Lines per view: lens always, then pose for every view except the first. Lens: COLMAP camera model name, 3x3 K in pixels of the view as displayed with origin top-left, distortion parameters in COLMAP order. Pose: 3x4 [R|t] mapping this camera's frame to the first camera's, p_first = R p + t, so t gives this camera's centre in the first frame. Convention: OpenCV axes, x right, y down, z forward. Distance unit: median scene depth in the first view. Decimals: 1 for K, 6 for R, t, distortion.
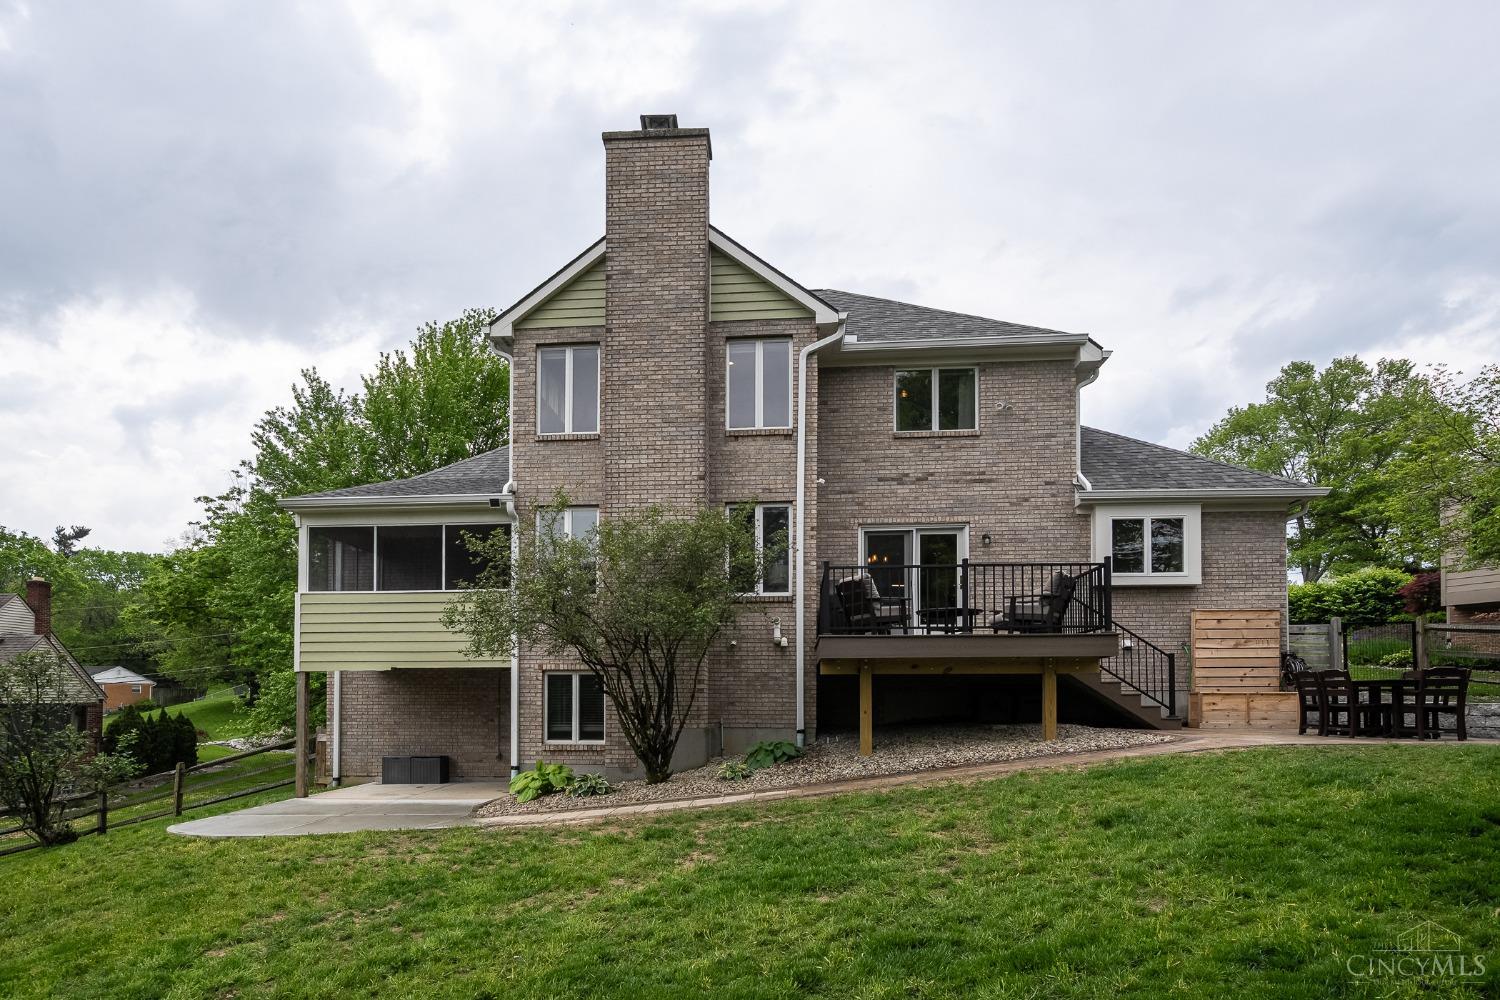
lens RADIAL K [[800.6, 0, 749.4], [0, 800.6, 492.9], [0, 0, 1]] dist [-0.004178, -0.000346]
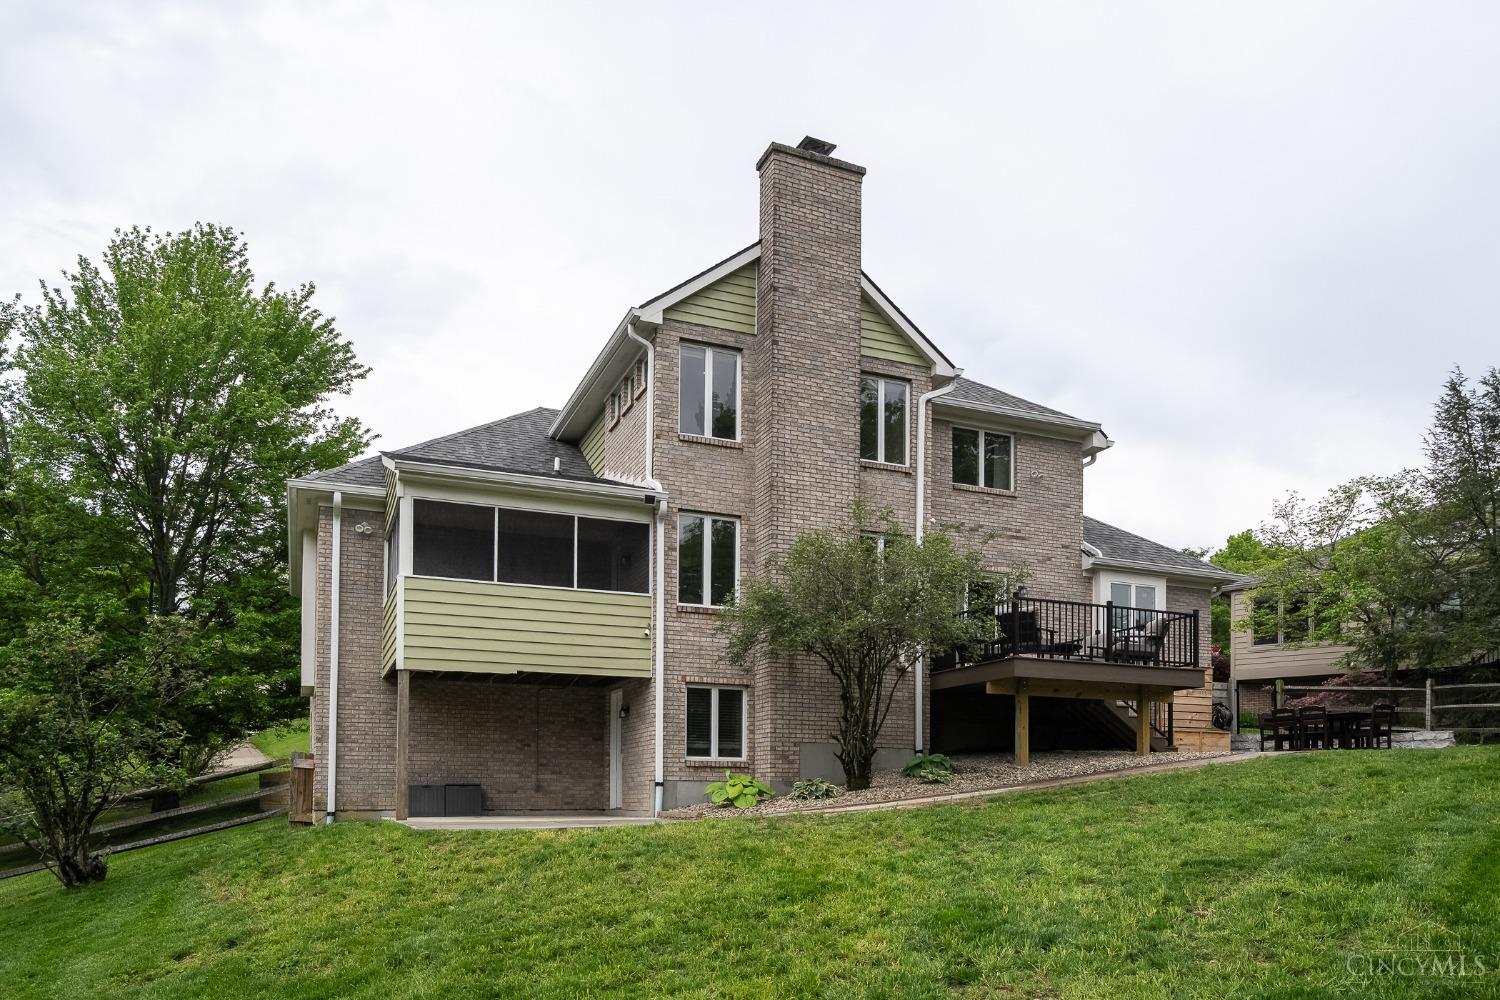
lens RADIAL K [[981.3, 0, 749.5], [0, 981.3, 505.8], [0, 0, 1]] dist [-0.004325, 0.000376]
pose [[0.892281, 0.131392, 0.431938, -0.670161], [-0.114833, 0.991300, -0.064328, 0.075136], [-0.436632, 0.007798, 0.899606, -0.071247]]
